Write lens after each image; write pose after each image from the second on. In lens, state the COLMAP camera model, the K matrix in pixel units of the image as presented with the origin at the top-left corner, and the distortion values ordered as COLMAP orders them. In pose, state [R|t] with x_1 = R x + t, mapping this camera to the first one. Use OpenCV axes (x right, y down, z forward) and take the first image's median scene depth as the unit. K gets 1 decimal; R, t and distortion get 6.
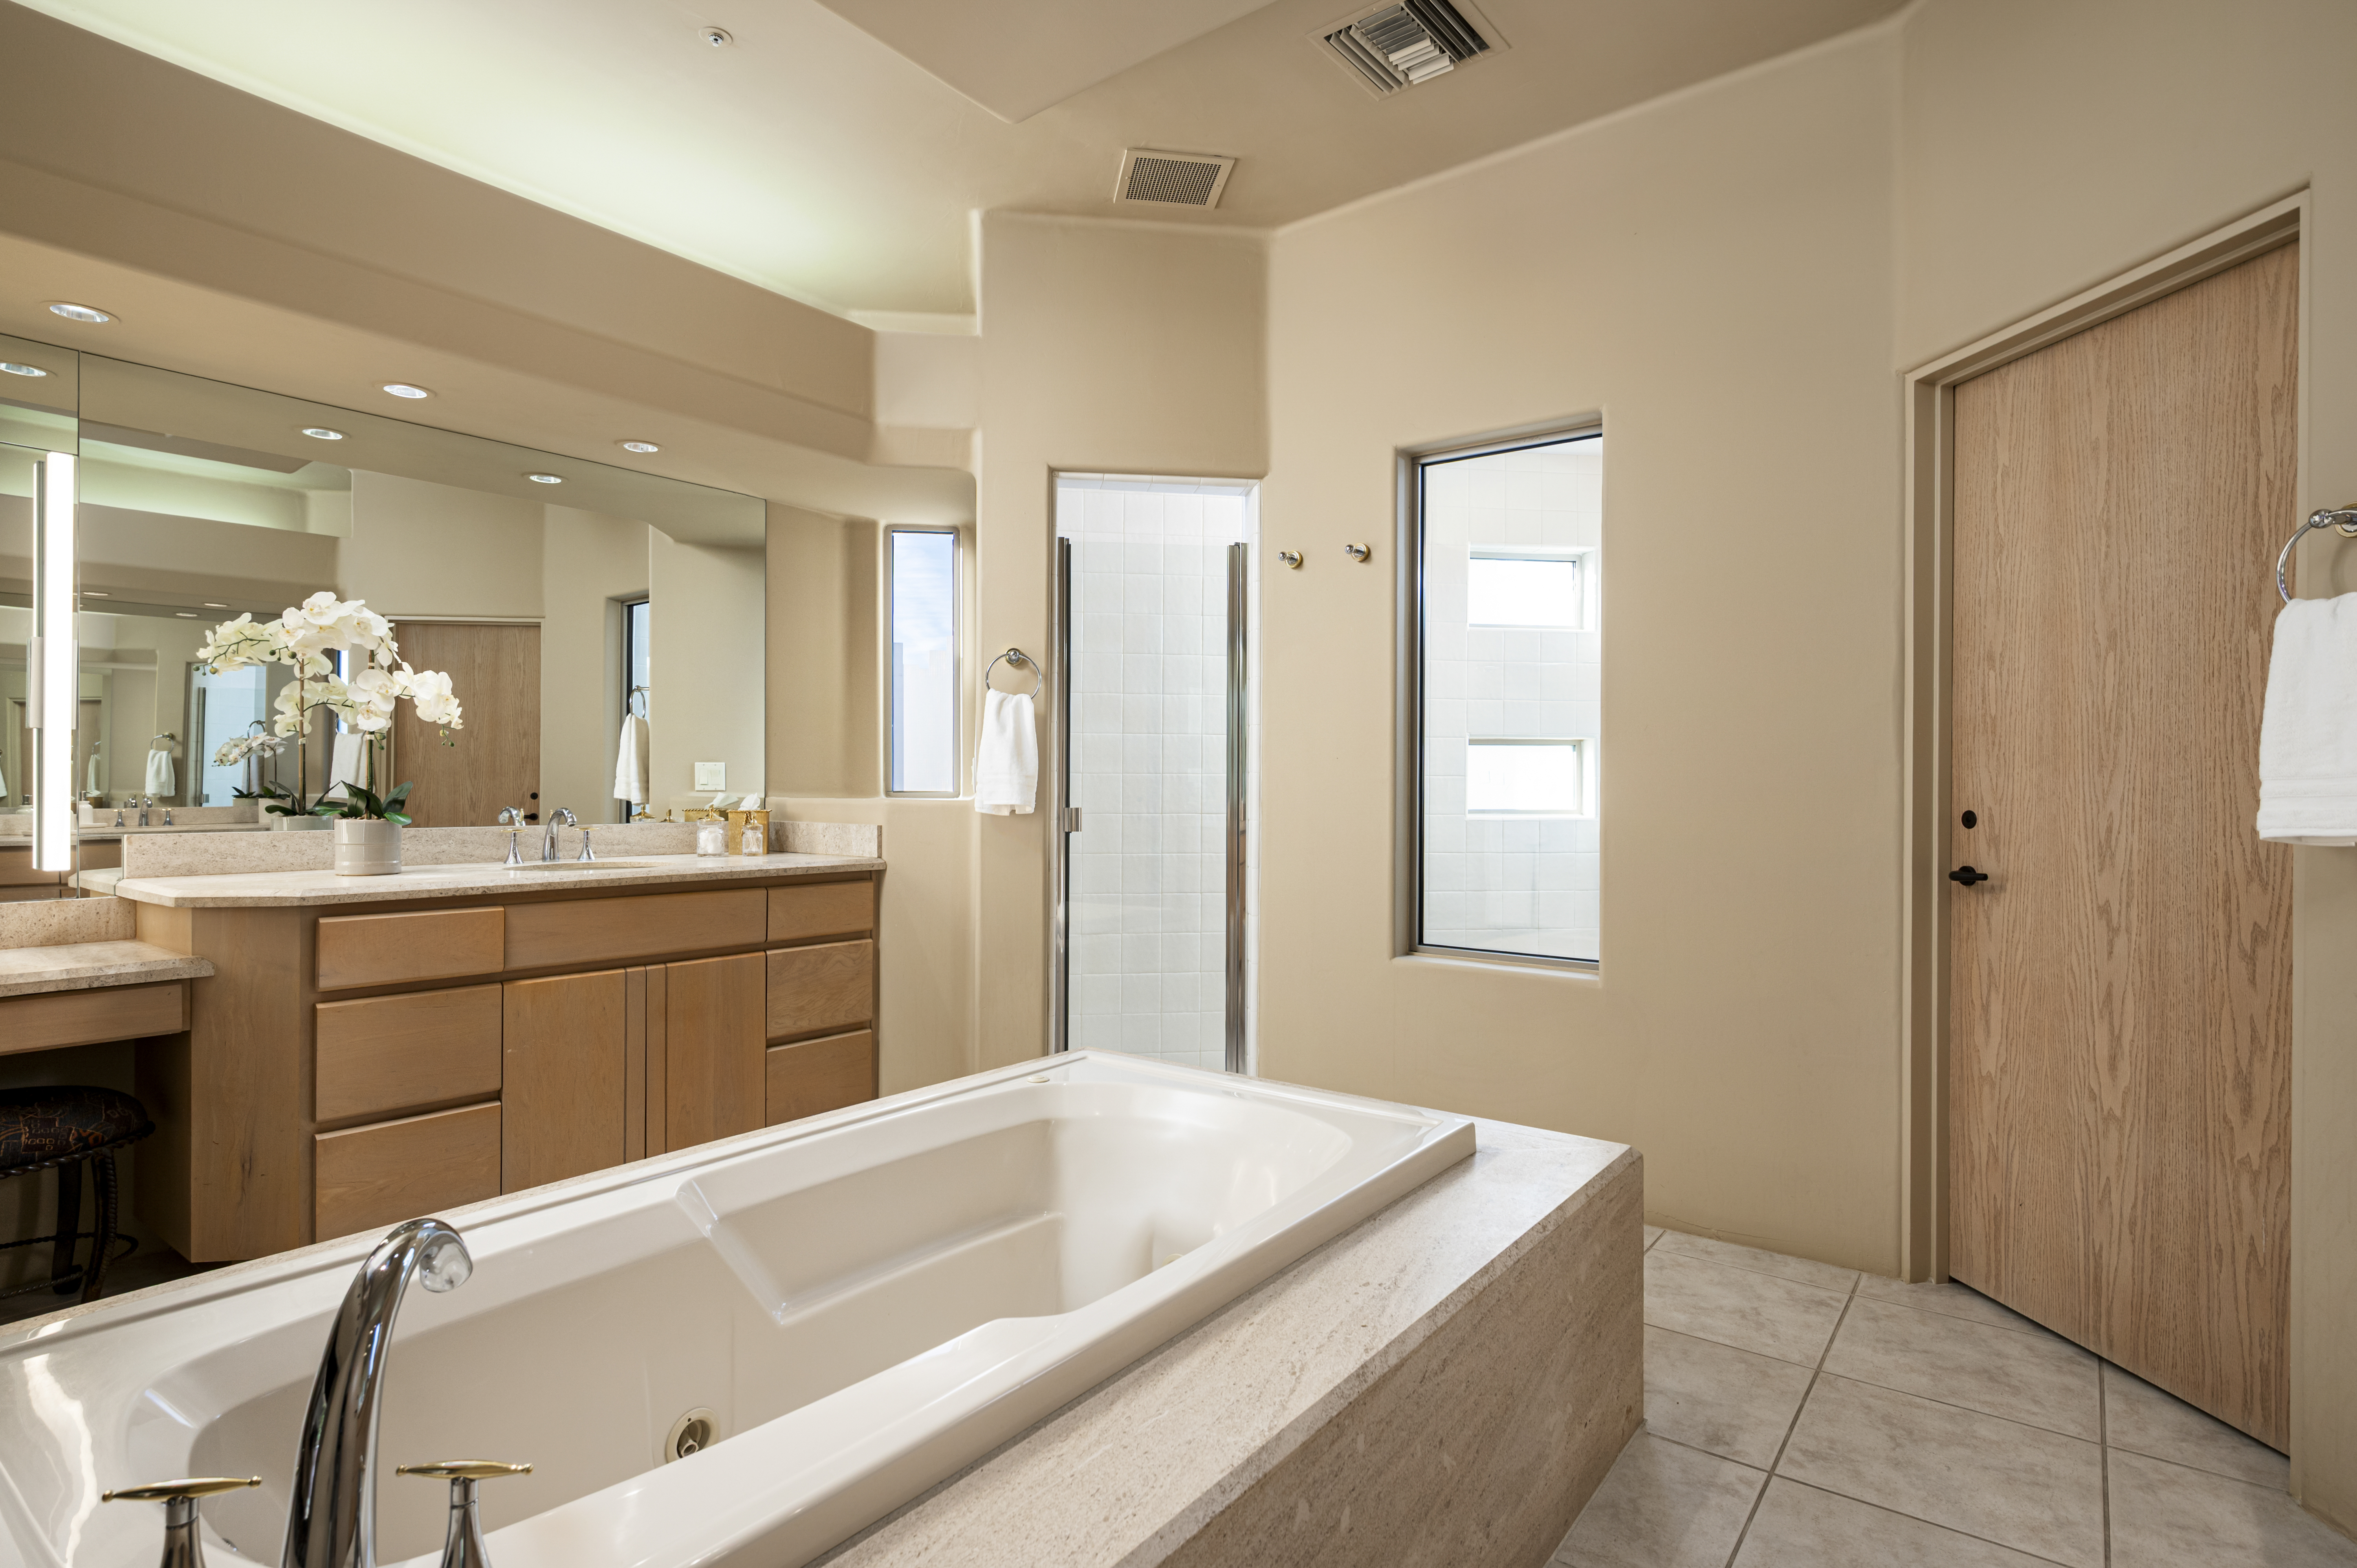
lens RADIAL K [[1193.8, 0, 1178.5], [0, 1193.8, 784.0], [0, 0, 1]] dist [0.002089, 0.000859]
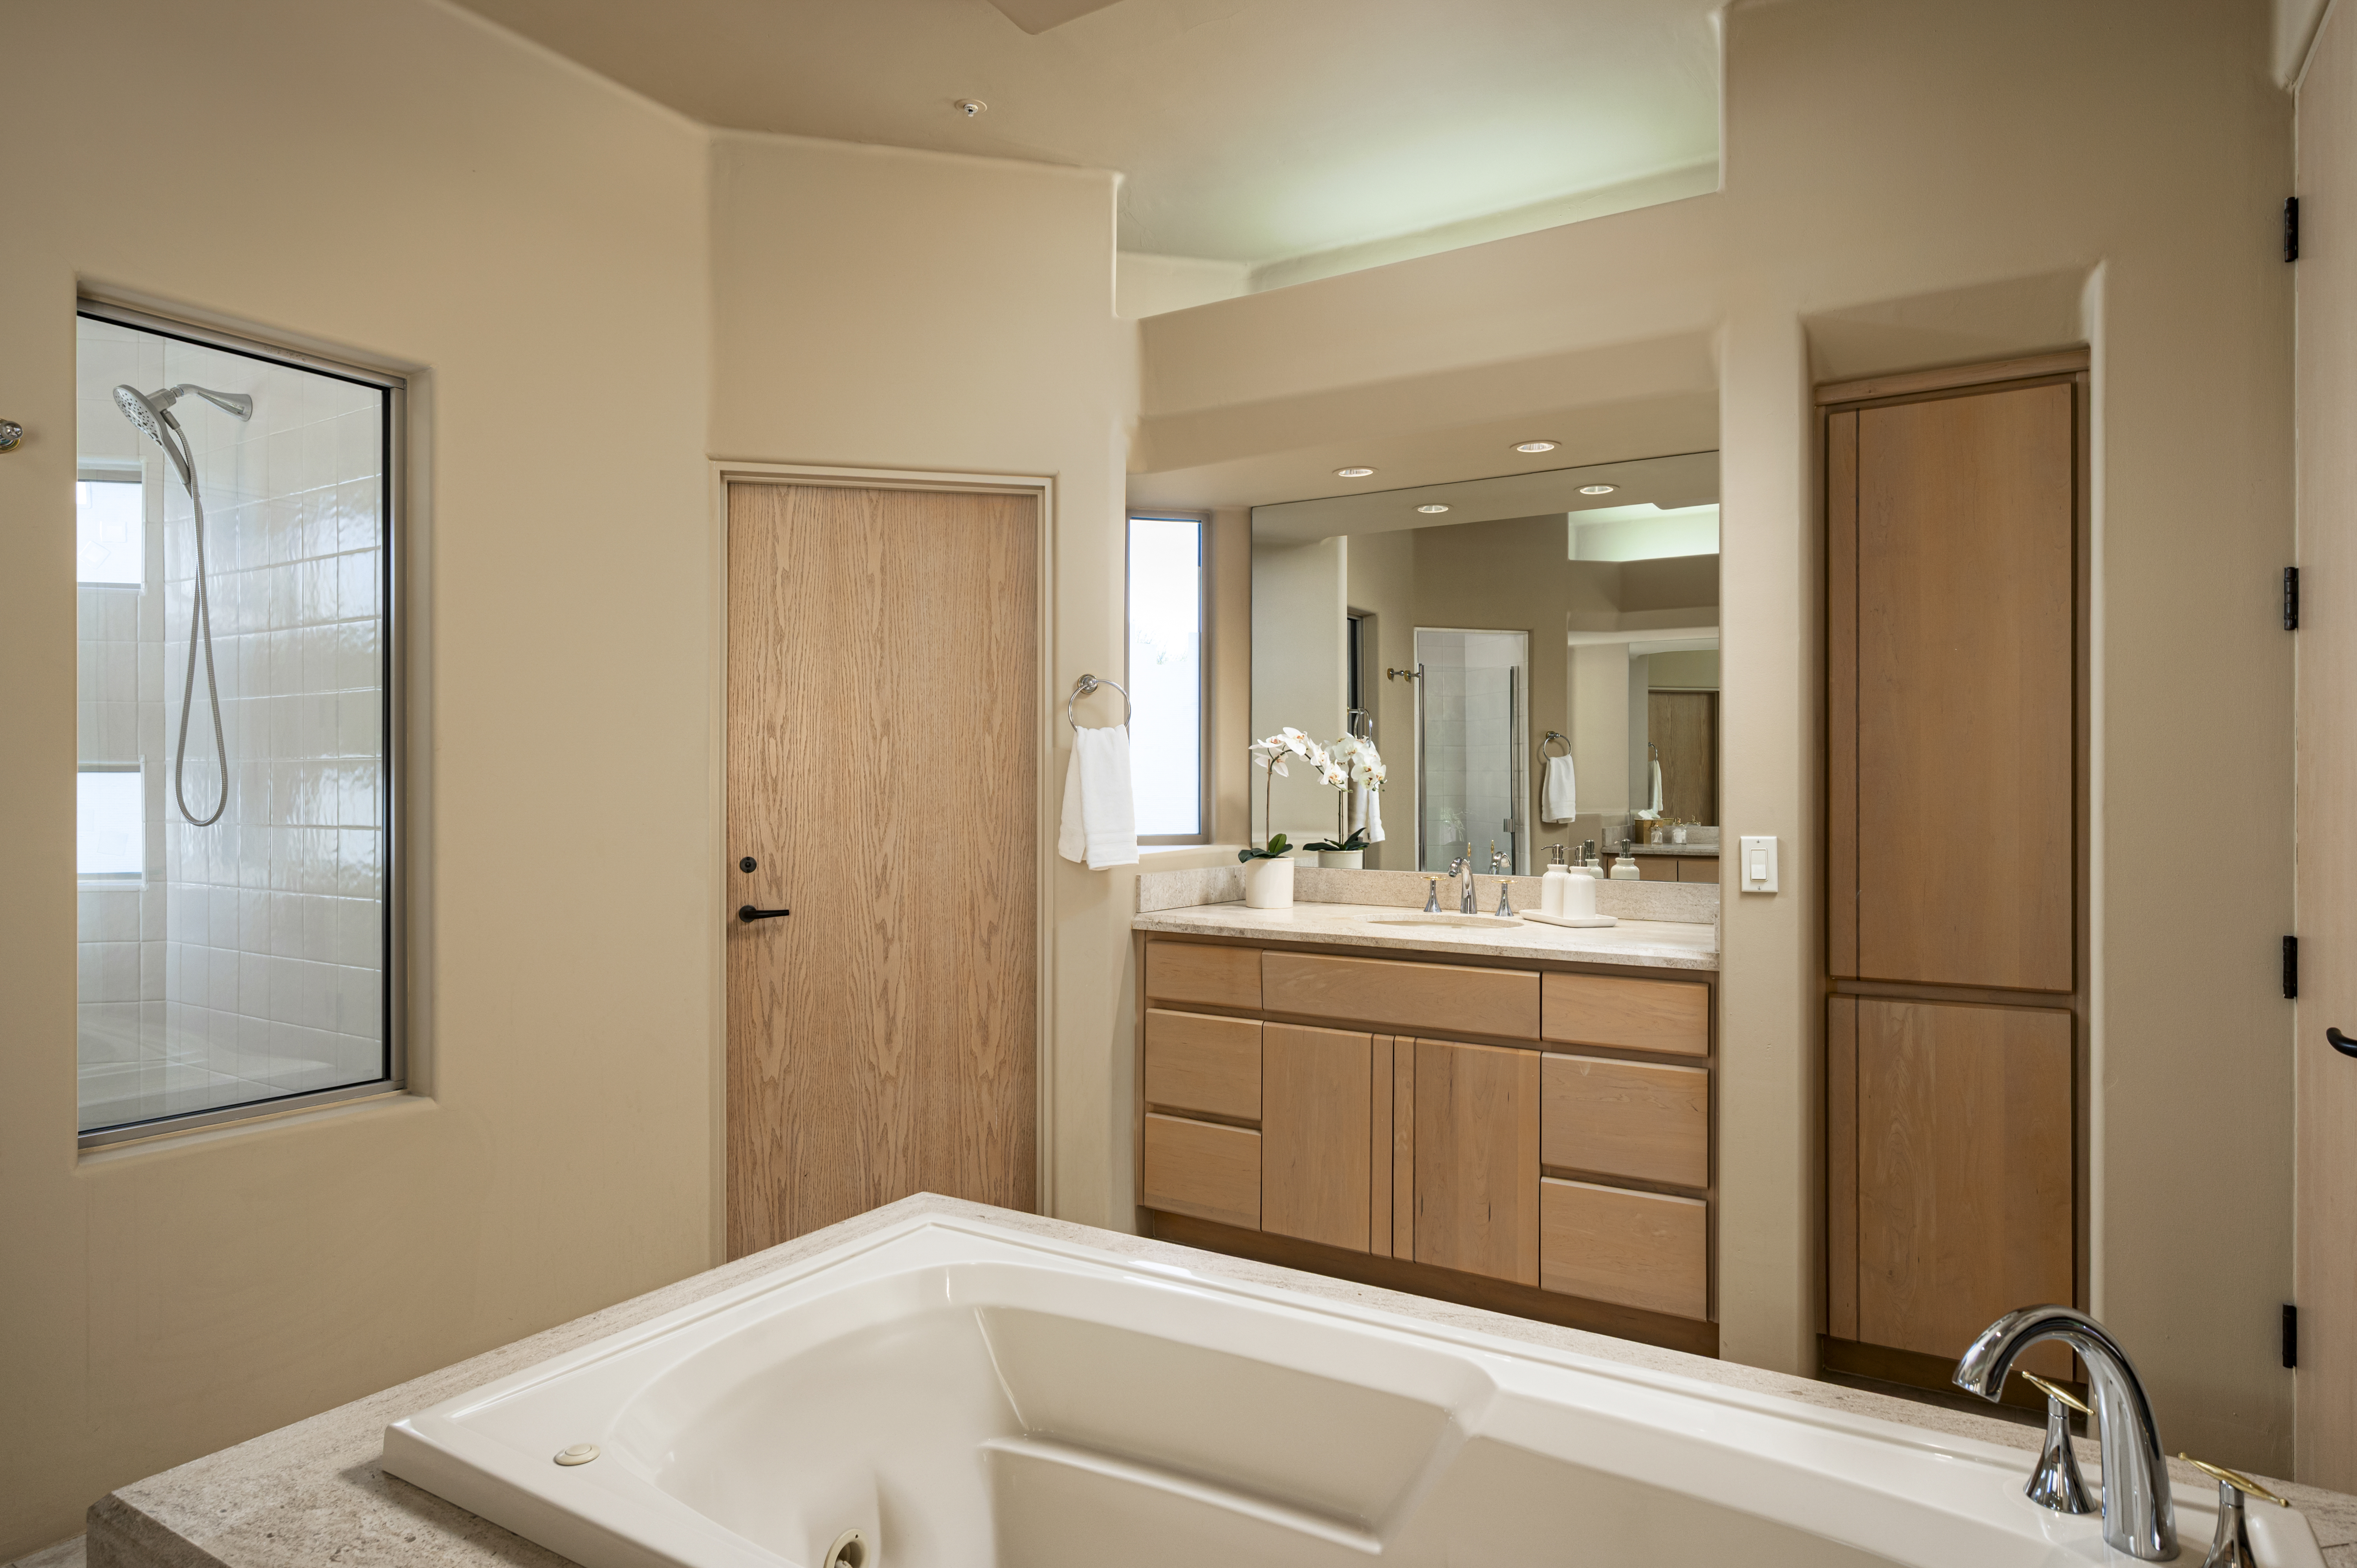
lens RADIAL K [[1354.0, 0, 1178.5], [0, 1354.0, 784.0], [0, 0, 1]] dist [0.004456, -0.000126]
pose [[-0.092764, -0.005284, 0.995674, -0.774465], [-0.003092, 0.999983, 0.005019, -0.064131], [-0.995683, -0.002613, -0.092778, 0.804565]]
